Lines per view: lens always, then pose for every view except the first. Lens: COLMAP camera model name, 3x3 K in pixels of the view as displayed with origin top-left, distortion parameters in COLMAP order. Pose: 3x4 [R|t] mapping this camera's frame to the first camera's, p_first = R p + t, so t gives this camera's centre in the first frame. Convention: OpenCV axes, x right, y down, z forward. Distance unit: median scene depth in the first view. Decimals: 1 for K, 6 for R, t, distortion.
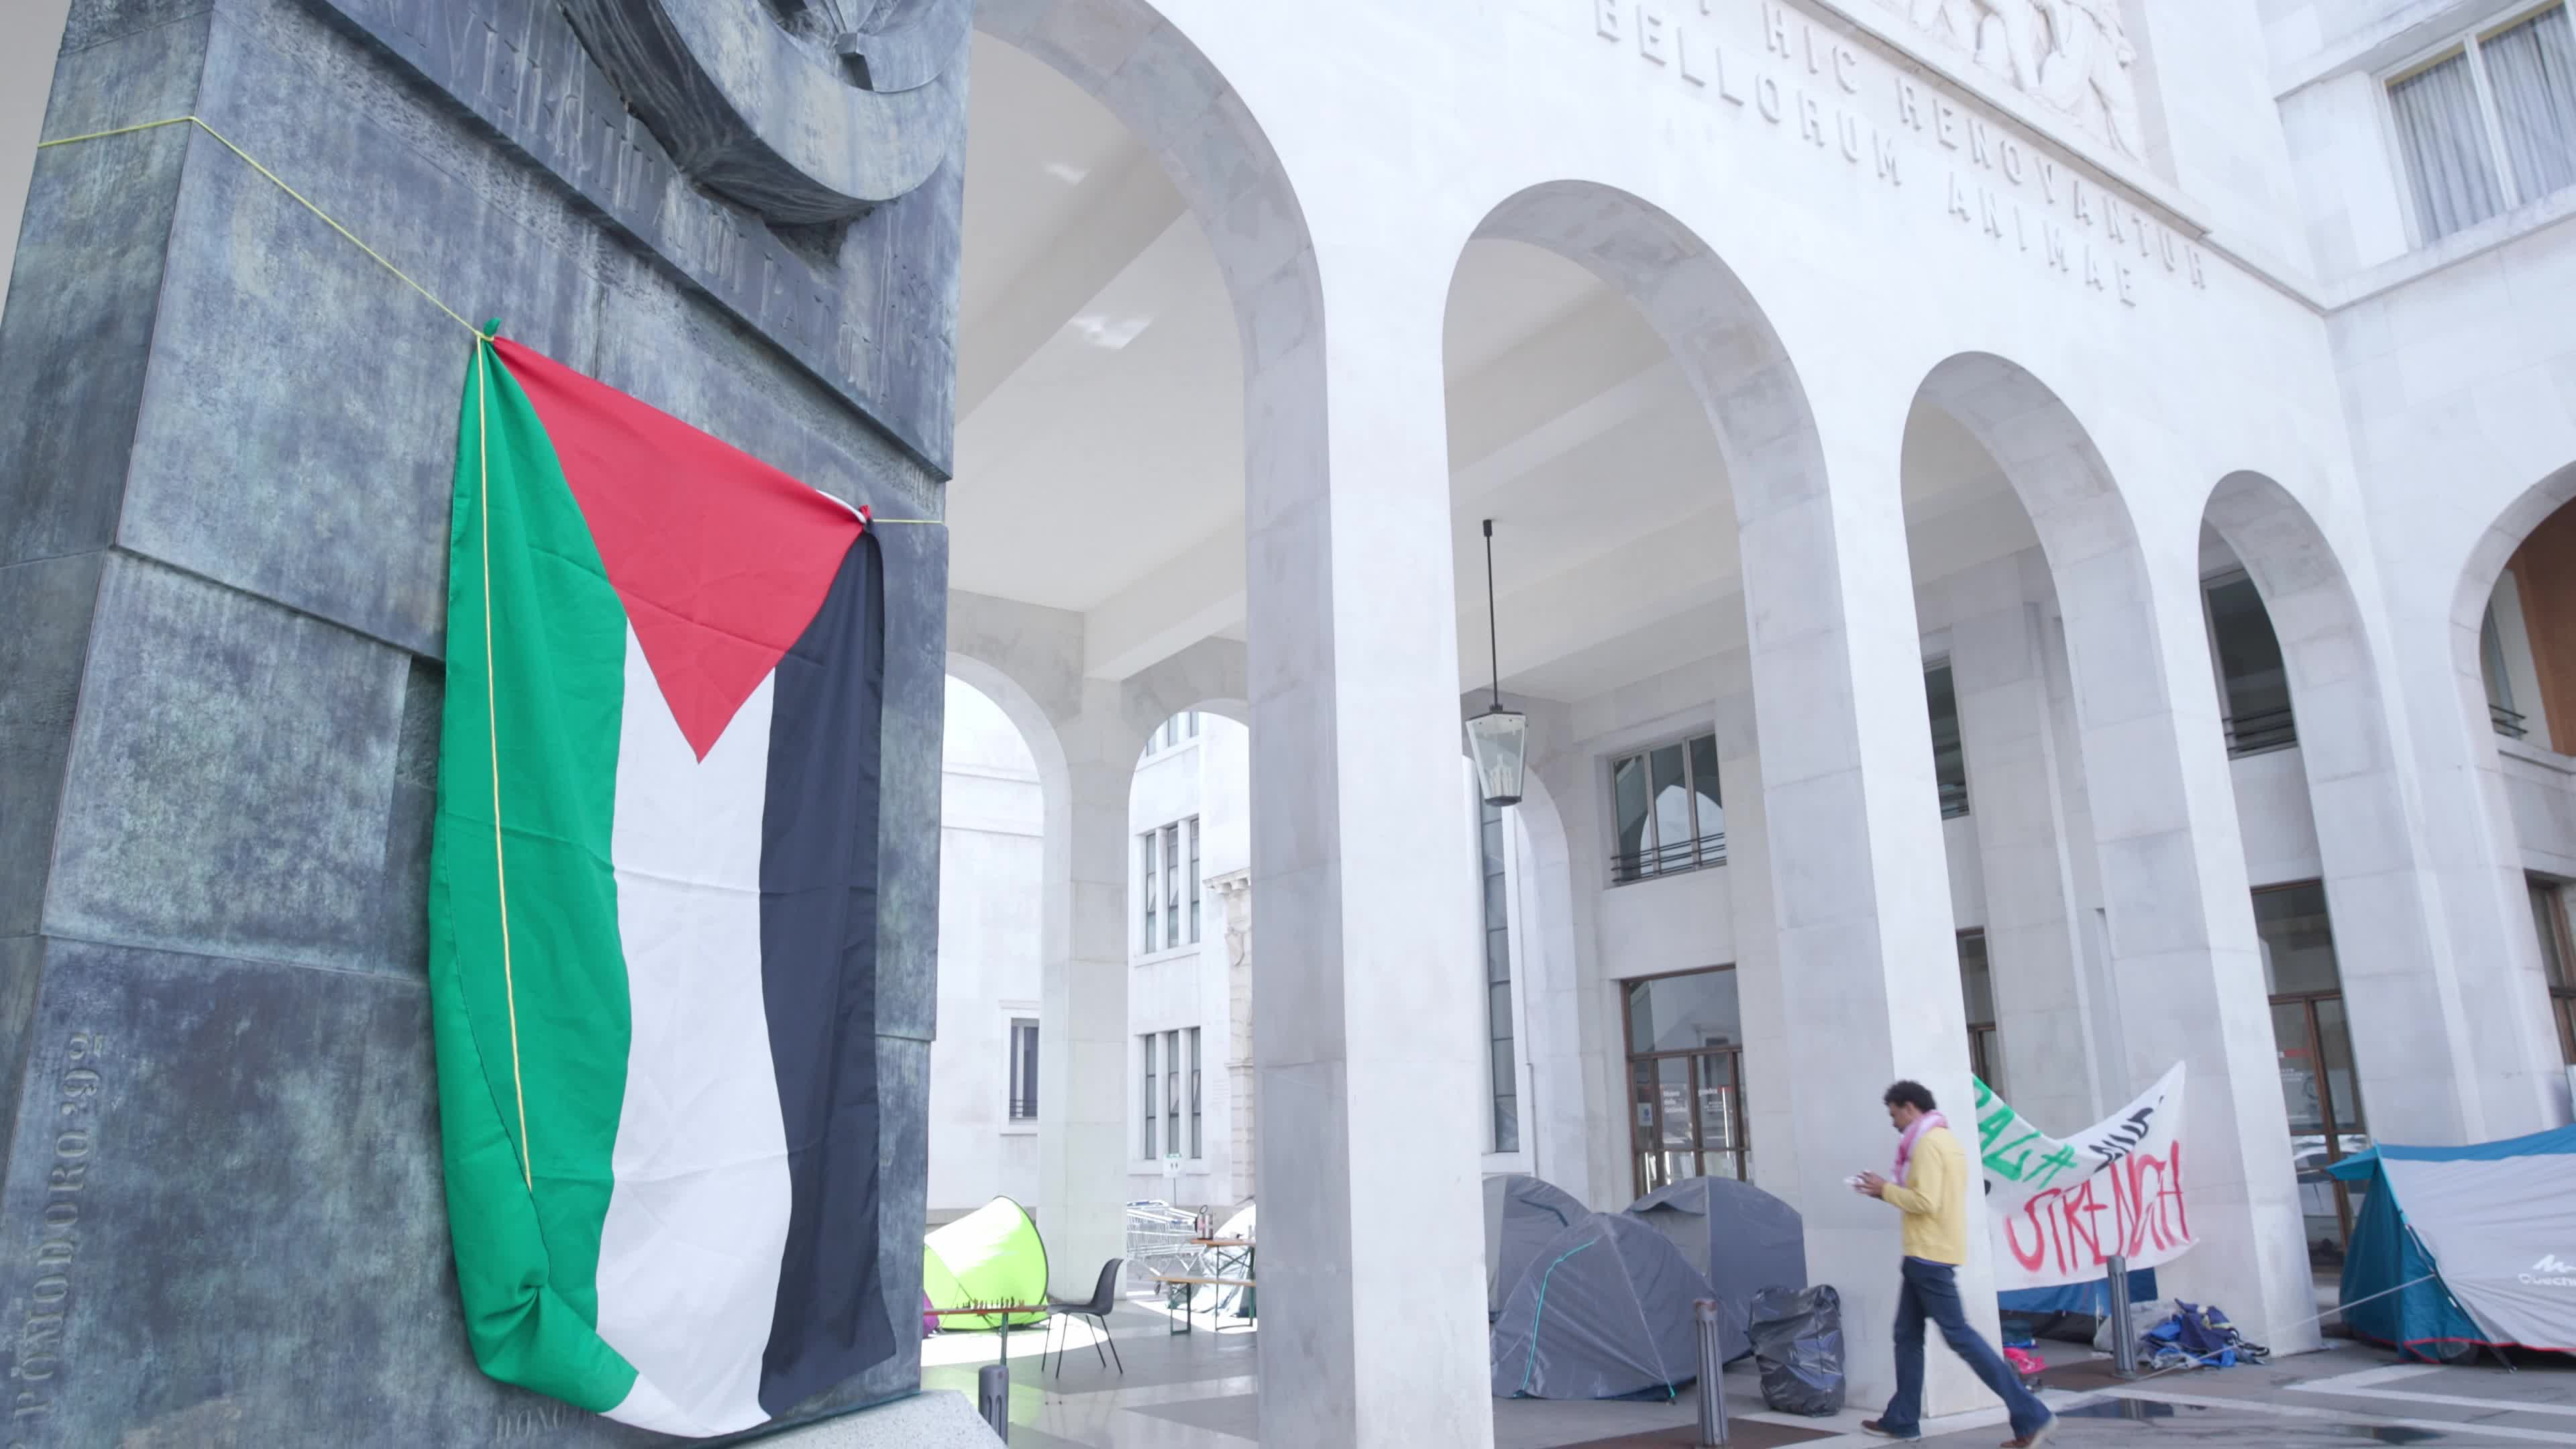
lens RADIAL K [[1632.4, 0, 1281.6], [0, 1632.4, 734.7], [0, 0, 1]] dist [-0.034788, 0.011331]
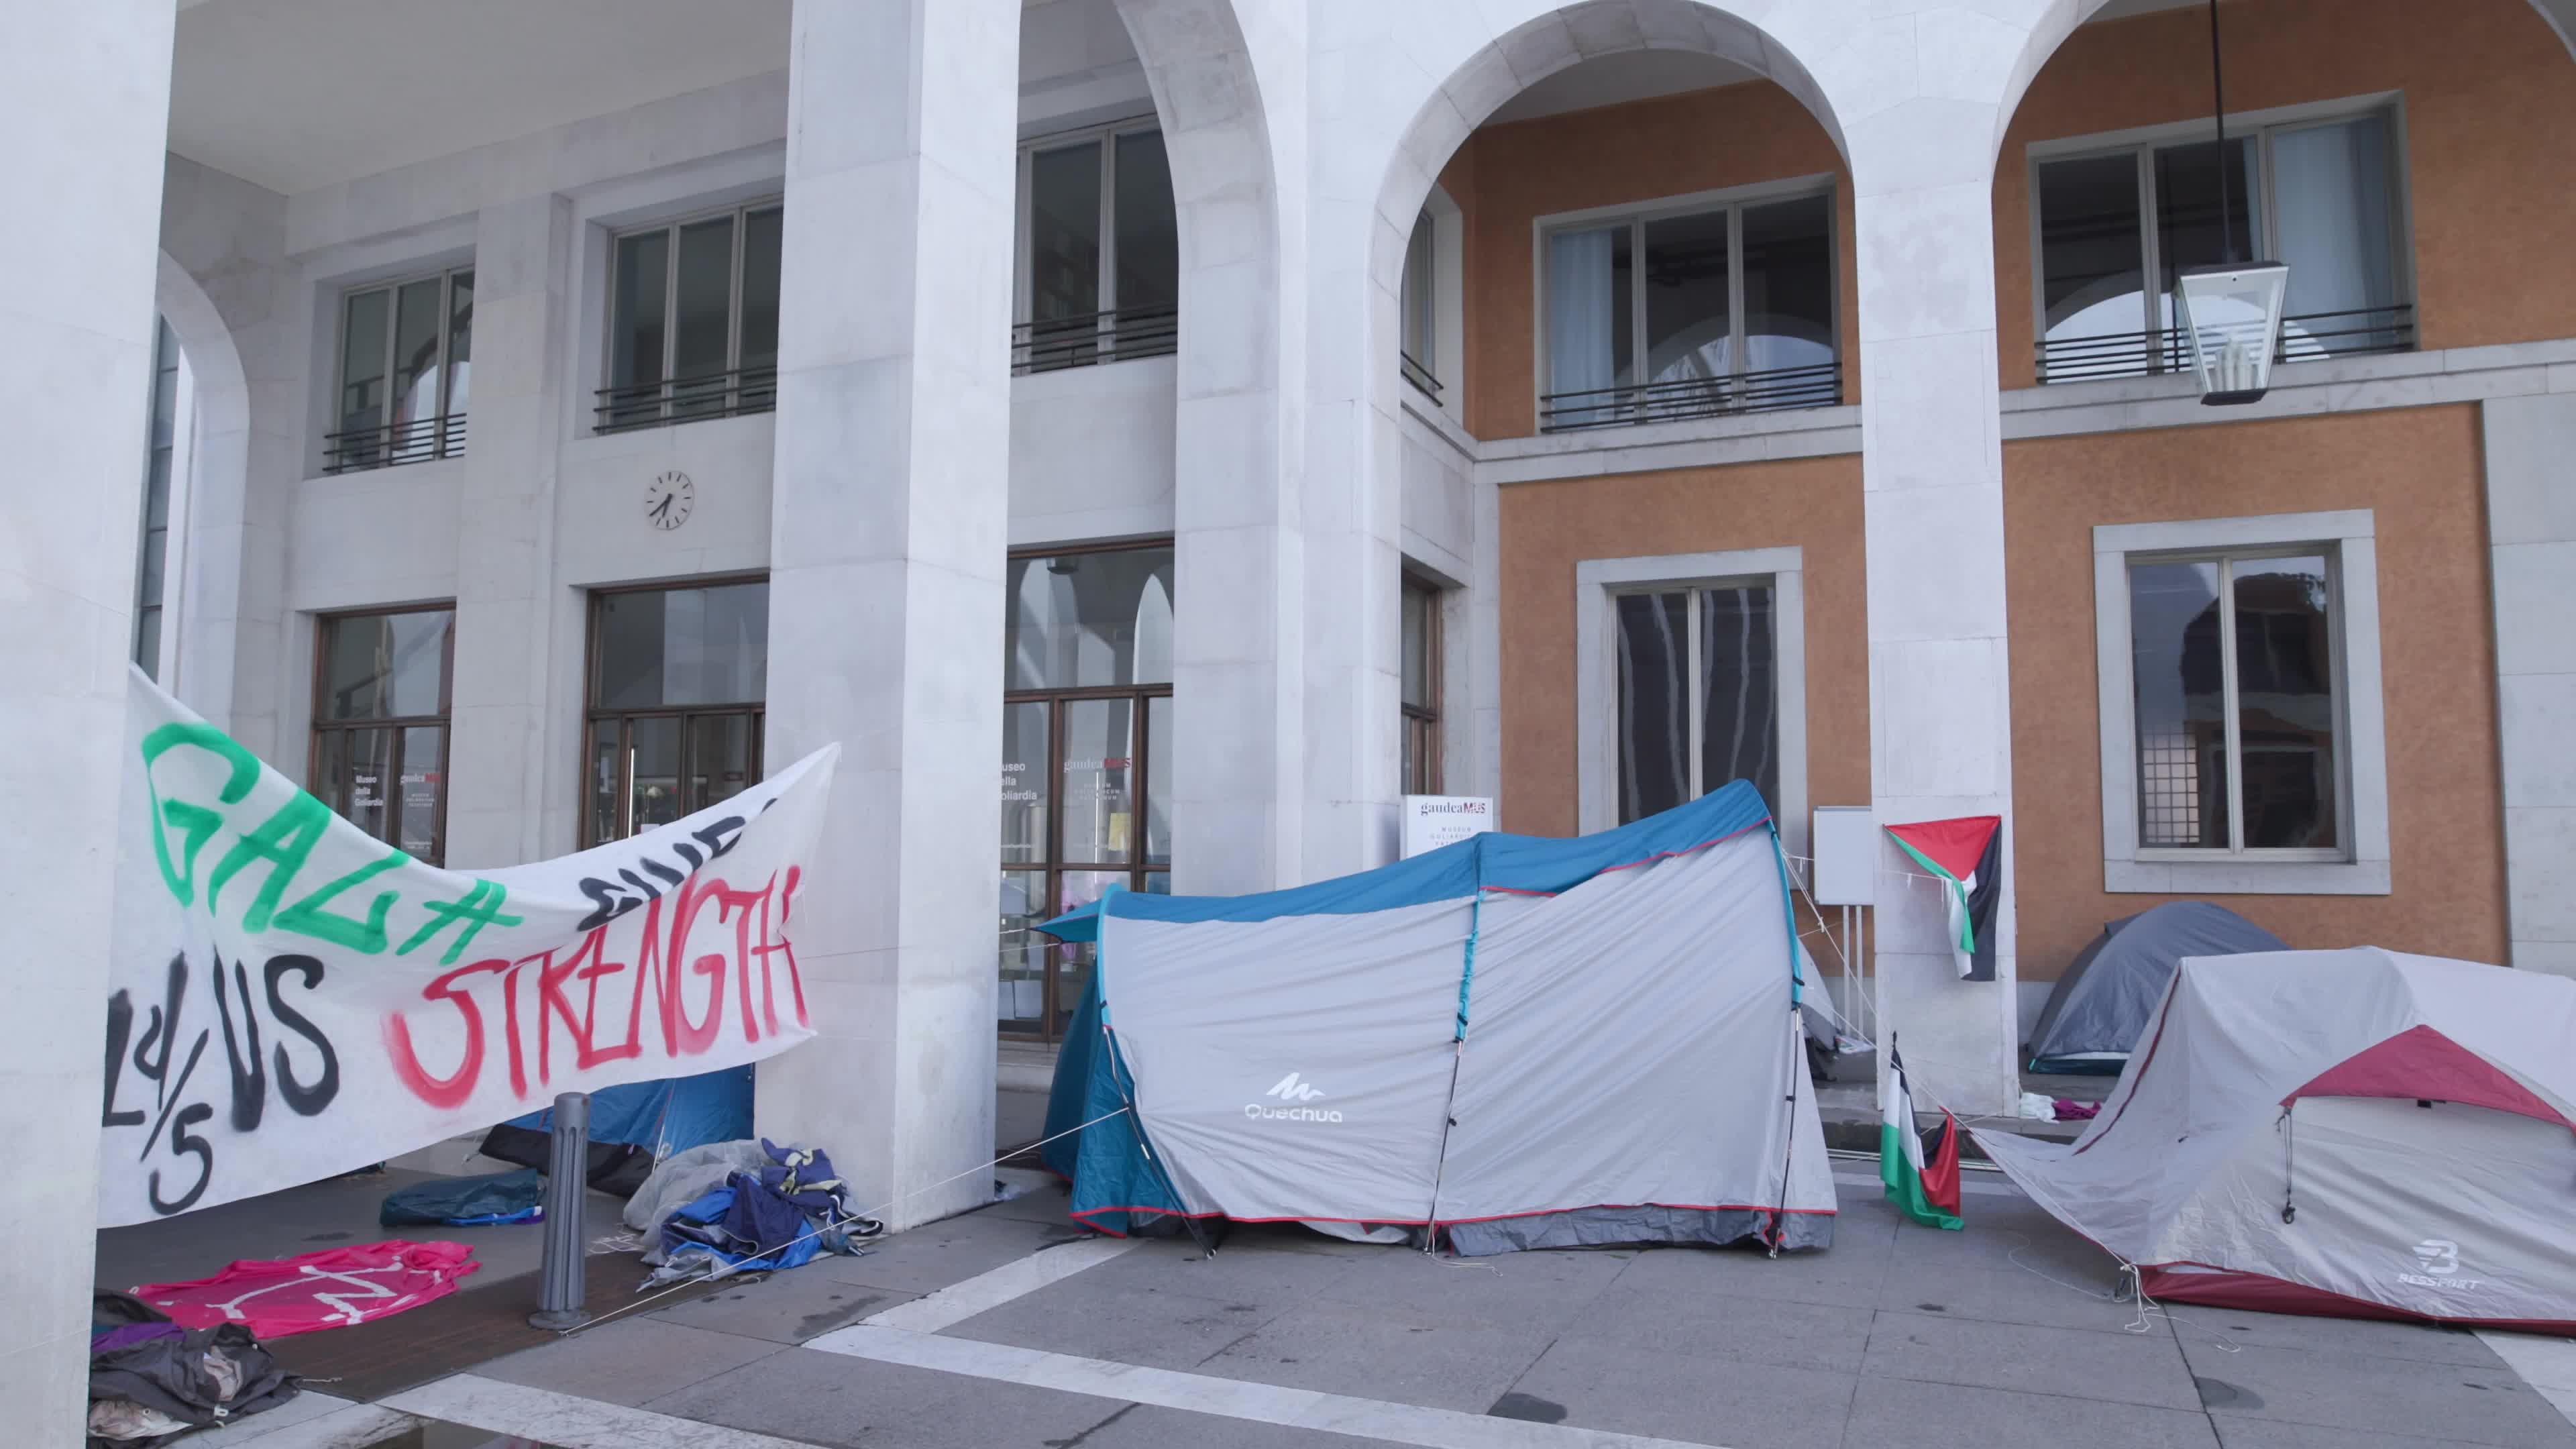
lens RADIAL K [[1632.4, 0, 1290.8], [0, 1632.4, 724.1], [0, 0, 1]] dist [-0.034788, 0.011331]
pose [[0.844339, 0.069343, 0.531304, 0.372519], [-0.156649, 0.980213, 0.121013, 0.095259], [-0.512399, -0.185404, 0.838494, 0.412210]]
